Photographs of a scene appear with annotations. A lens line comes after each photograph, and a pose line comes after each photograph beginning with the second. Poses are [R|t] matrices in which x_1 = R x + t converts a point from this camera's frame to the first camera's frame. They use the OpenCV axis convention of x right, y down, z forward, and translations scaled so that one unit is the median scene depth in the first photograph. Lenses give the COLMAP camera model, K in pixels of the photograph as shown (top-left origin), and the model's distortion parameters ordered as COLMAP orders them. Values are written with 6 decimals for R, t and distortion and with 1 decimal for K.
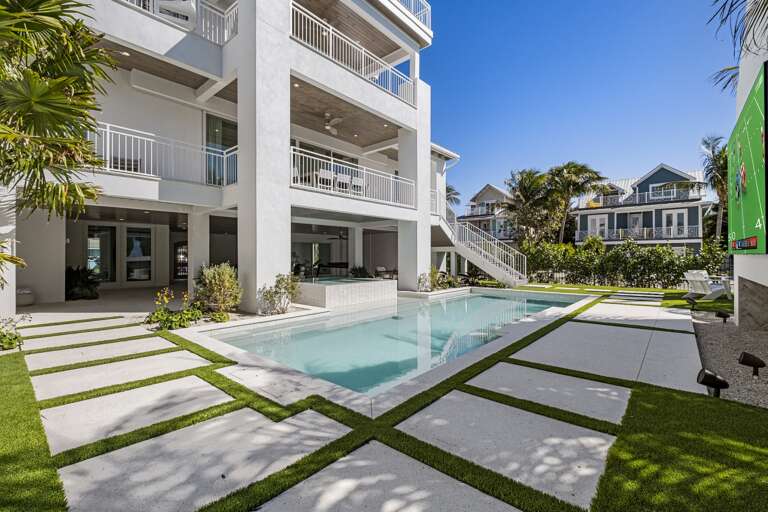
lens RADIAL K [[337.0, 0, 387.0], [0, 337.0, 255.4], [0, 0, 1]] dist [-0.000243, 0.000031]
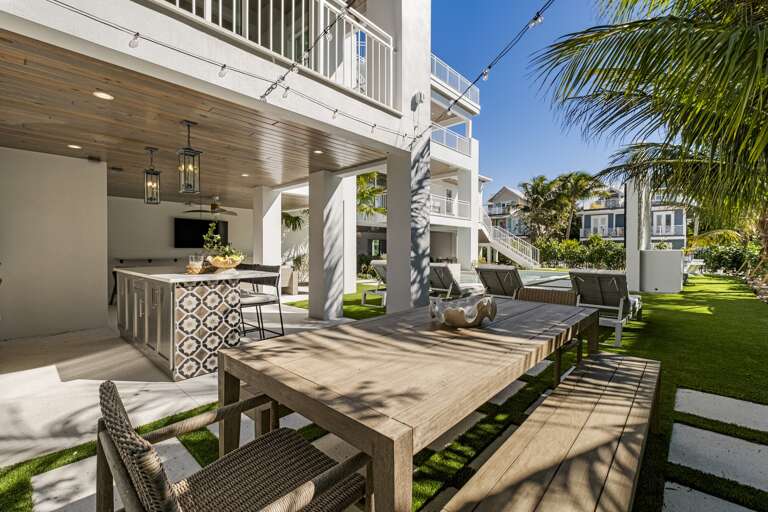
lens RADIAL K [[337.0, 0, 387.0], [0, 337.0, 255.4], [0, 0, 1]] dist [-0.000243, 0.000031]
pose [[0.999667, 0.002508, -0.025669, -0.088284], [-0.002078, 0.999857, 0.016768, 0.001967], [0.025707, -0.016709, 0.999530, -0.202255]]
